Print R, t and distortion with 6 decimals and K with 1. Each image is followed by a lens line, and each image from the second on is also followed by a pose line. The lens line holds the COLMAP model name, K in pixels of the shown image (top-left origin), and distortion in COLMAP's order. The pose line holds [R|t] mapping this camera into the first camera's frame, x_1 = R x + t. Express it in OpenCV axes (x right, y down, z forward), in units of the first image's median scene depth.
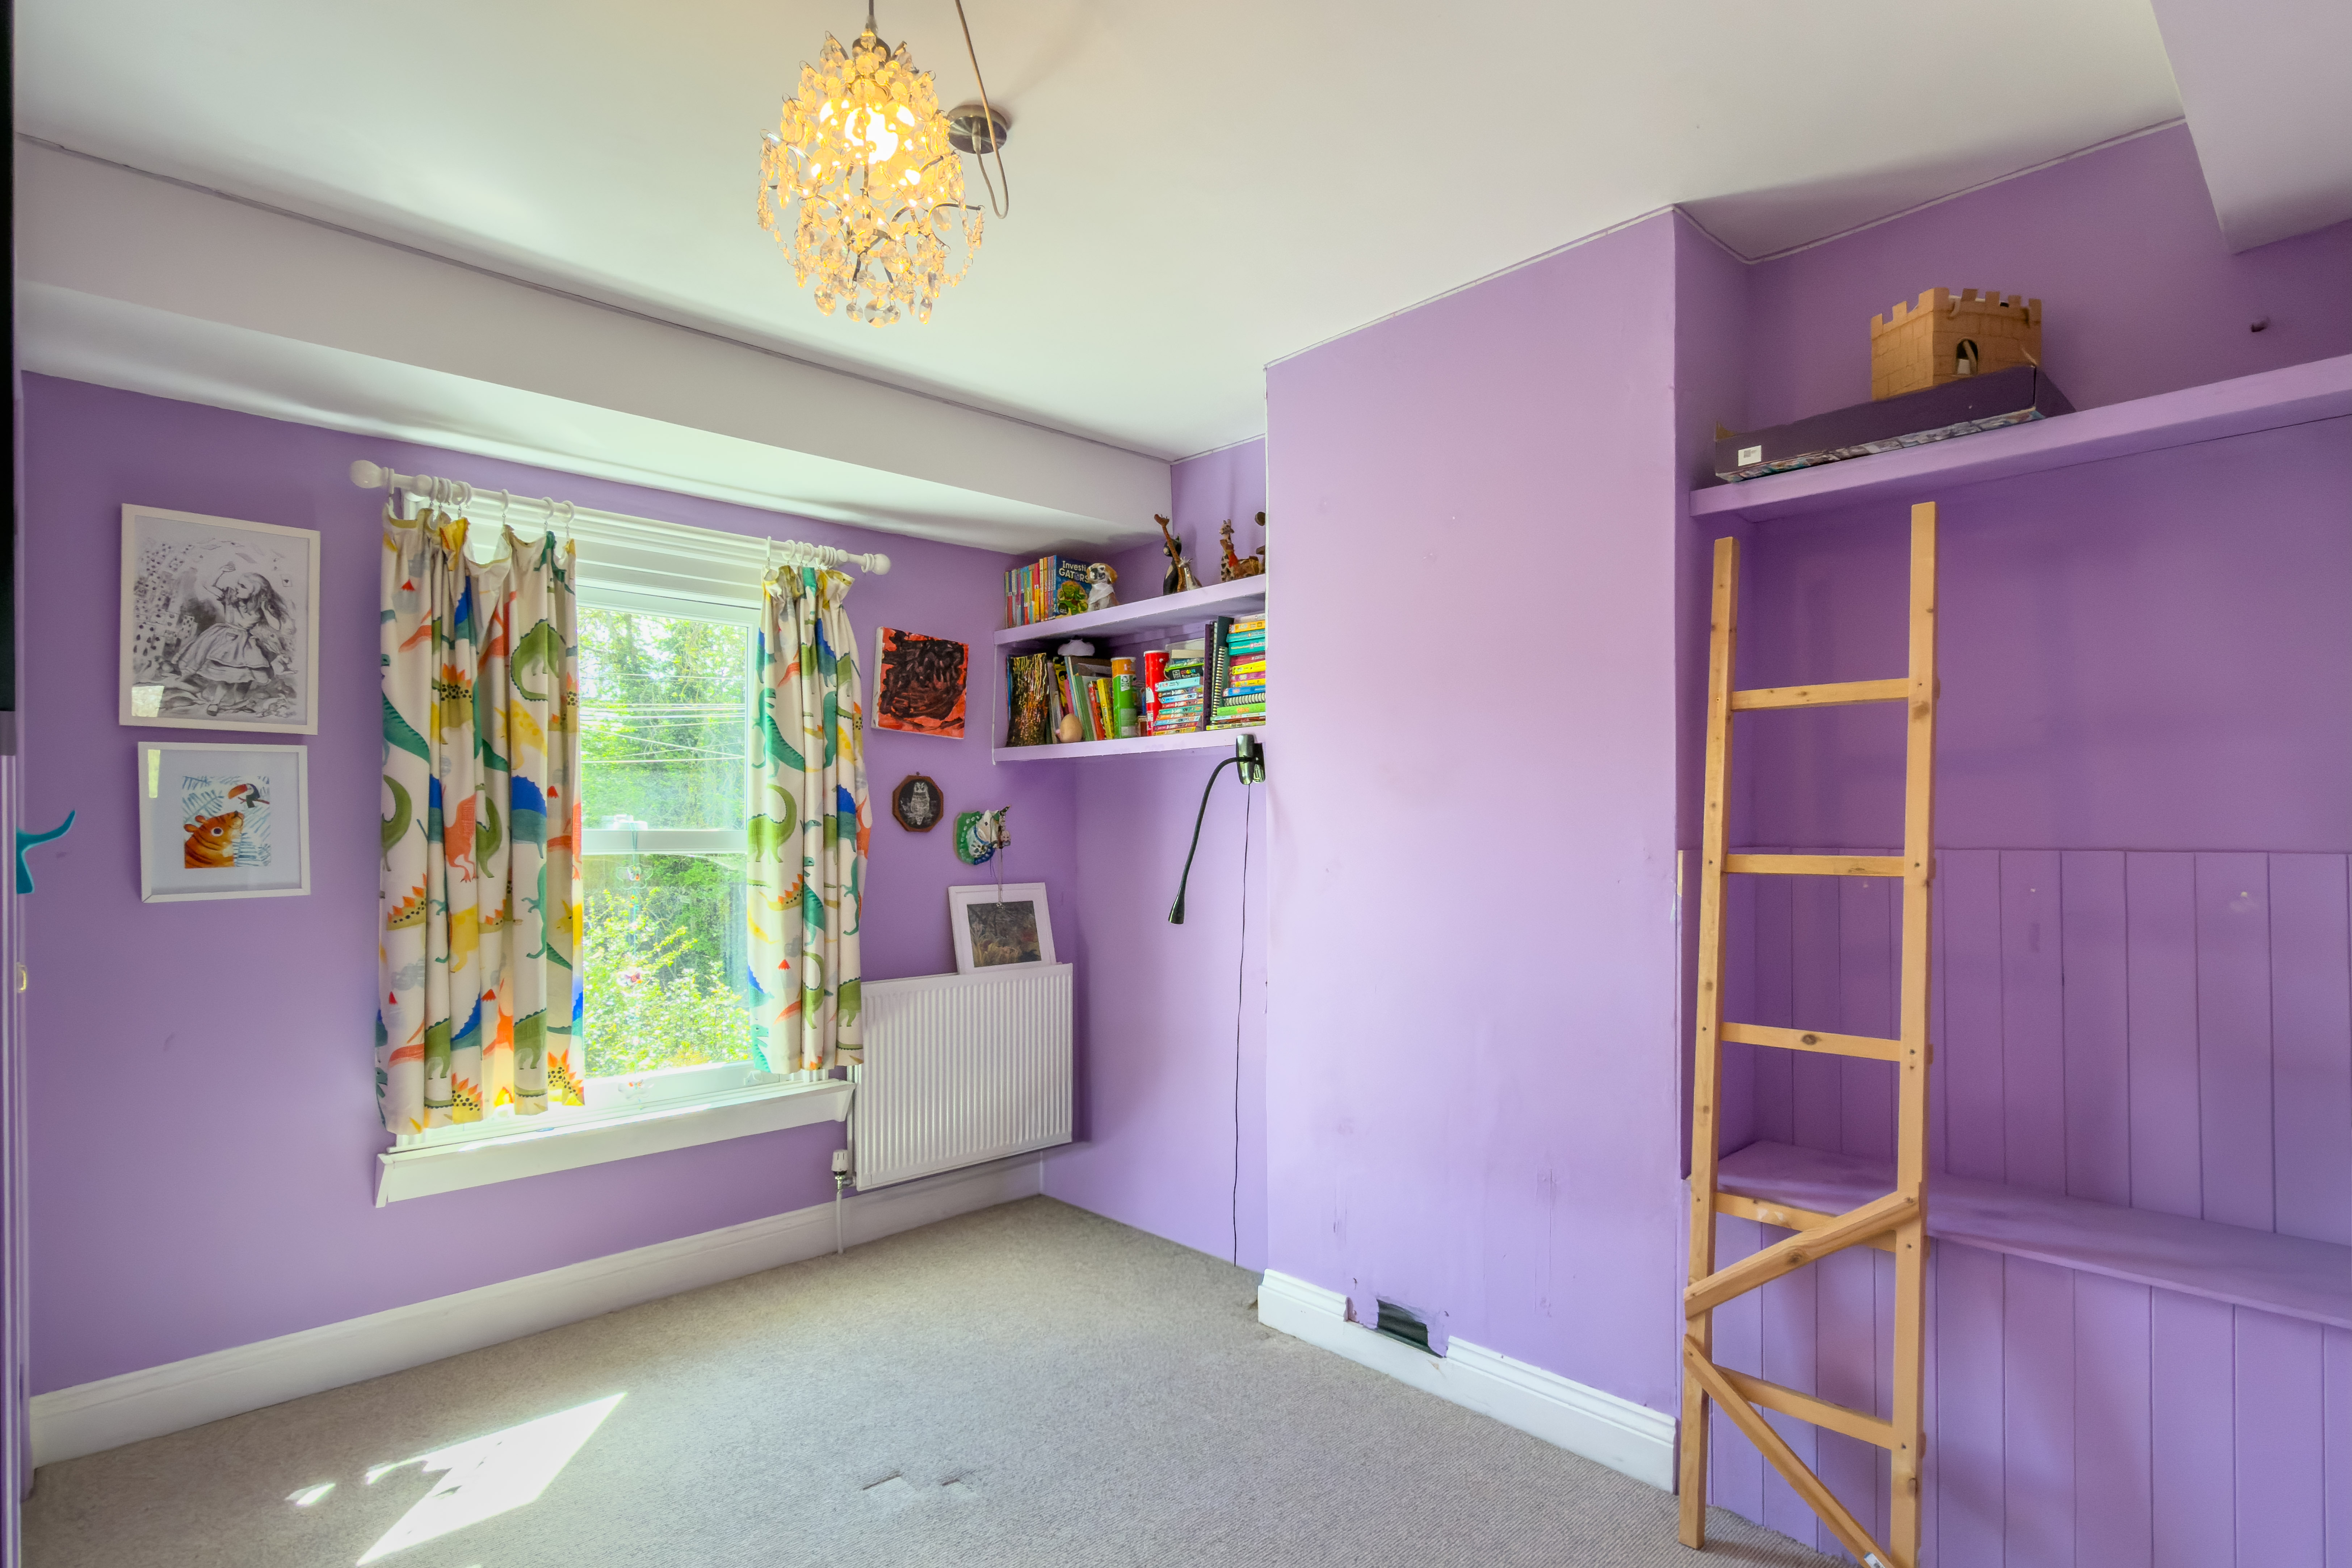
lens RADIAL K [[1160.6, 0, 1164.2], [0, 1160.6, 824.9], [0, 0, 1]] dist [0.005479, 0.000856]
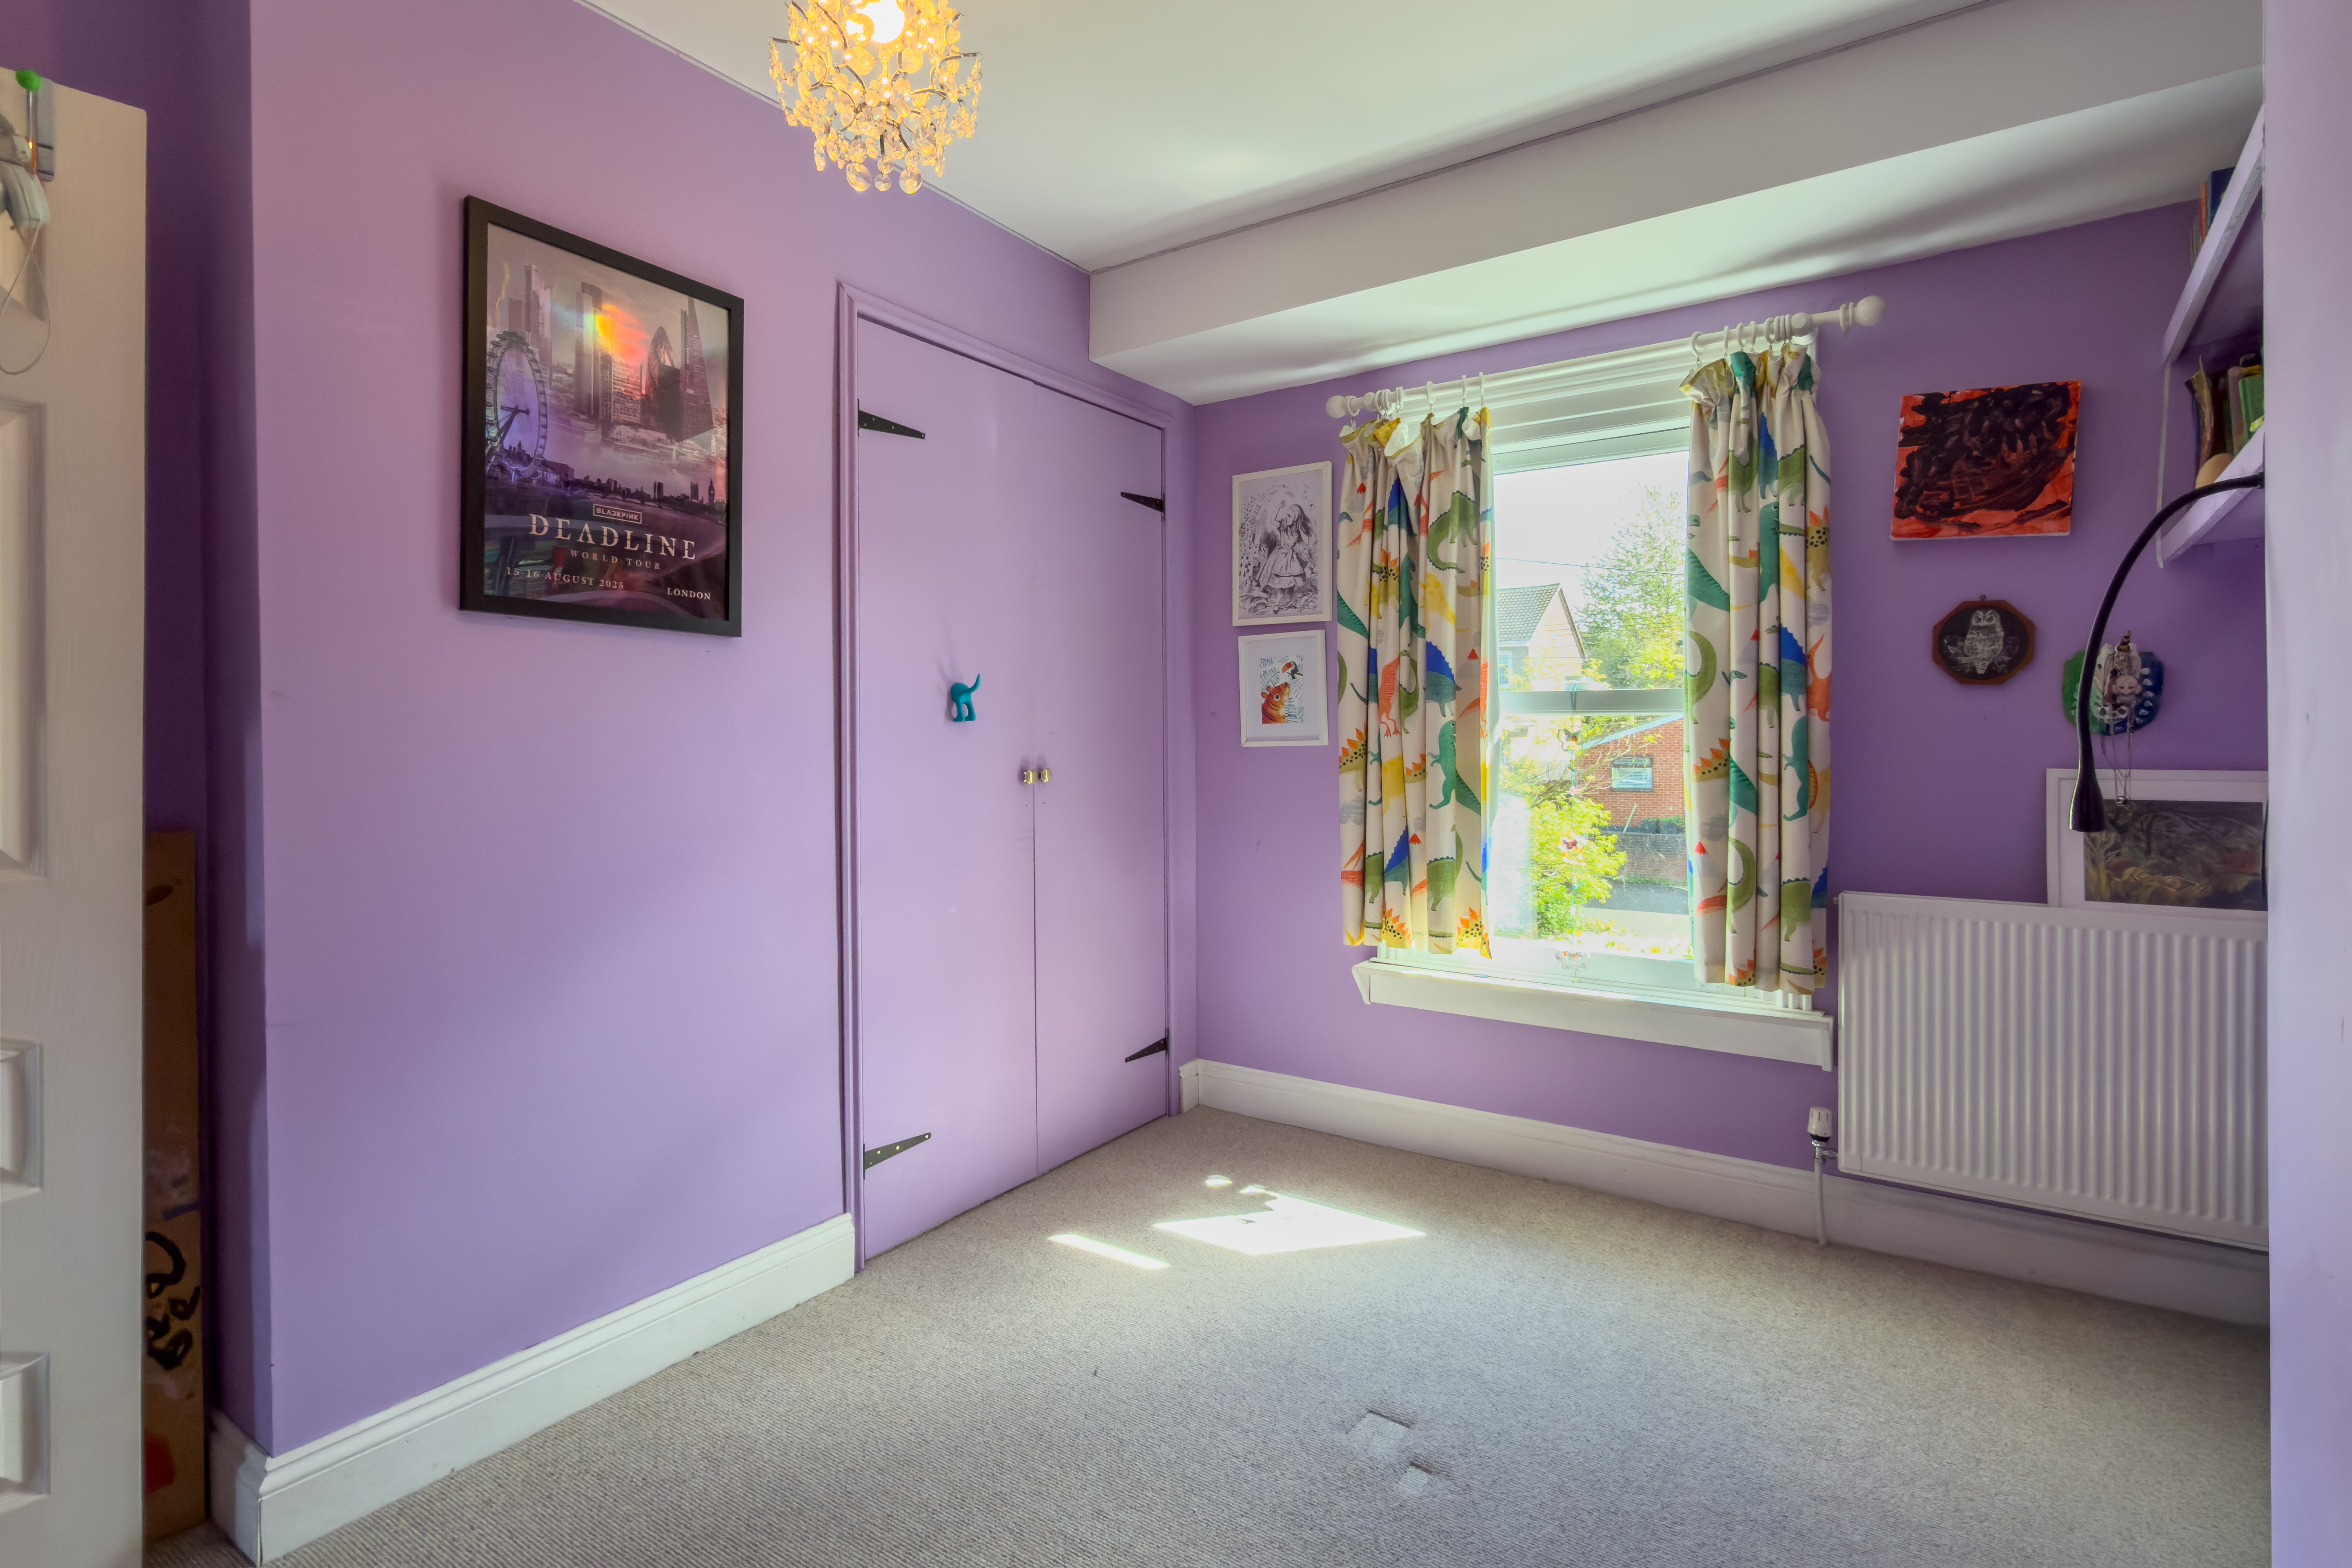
lens RADIAL K [[1160.6, 0, 1181.8], [0, 1160.6, 740.5], [0, 0, 1]] dist [0.005479, 0.000856]
pose [[0.215704, 0.004706, -0.976447, 0.442599], [0.002769, 0.999981, 0.005431, 0.042921], [0.976455, -0.003876, 0.215687, 0.518031]]
